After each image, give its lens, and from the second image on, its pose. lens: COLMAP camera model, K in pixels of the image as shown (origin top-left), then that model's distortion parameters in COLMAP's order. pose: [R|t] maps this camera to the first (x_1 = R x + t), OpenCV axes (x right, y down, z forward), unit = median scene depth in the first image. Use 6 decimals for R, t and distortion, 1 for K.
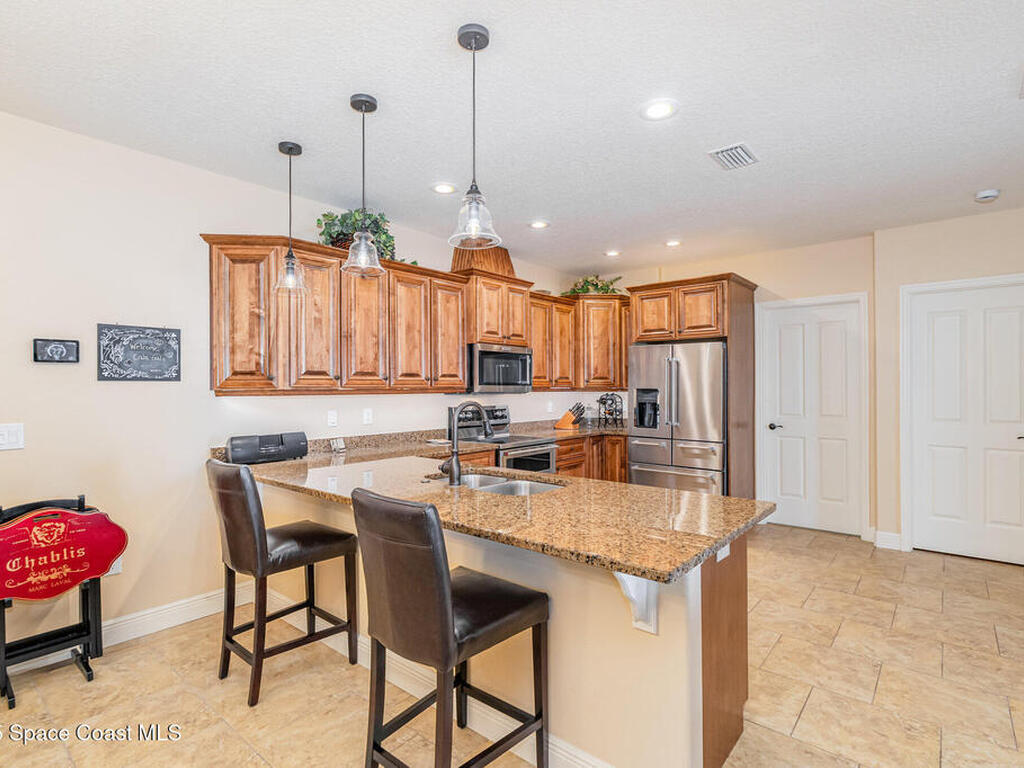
lens RADIAL K [[534.4, 0, 512.0], [0, 534.4, 384.0], [0, 0, 1]] dist [-0.003347, -0.000514]
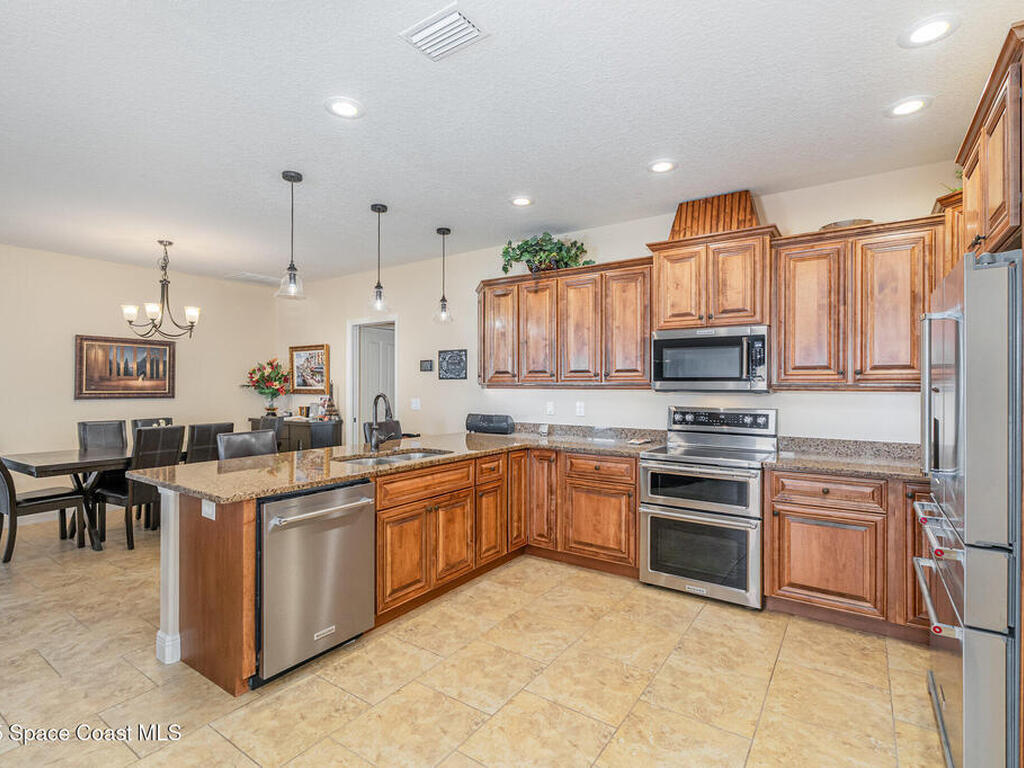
lens RADIAL K [[498.7, 0, 512.0], [0, 498.7, 384.0], [0, 0, 1]] dist [0.001129, 0.000401]
pose [[0.093106, 0.008470, -0.995620, 0.849621], [0.009396, 0.999912, 0.009386, -0.002901], [0.995612, -0.010229, 0.093018, 0.845083]]
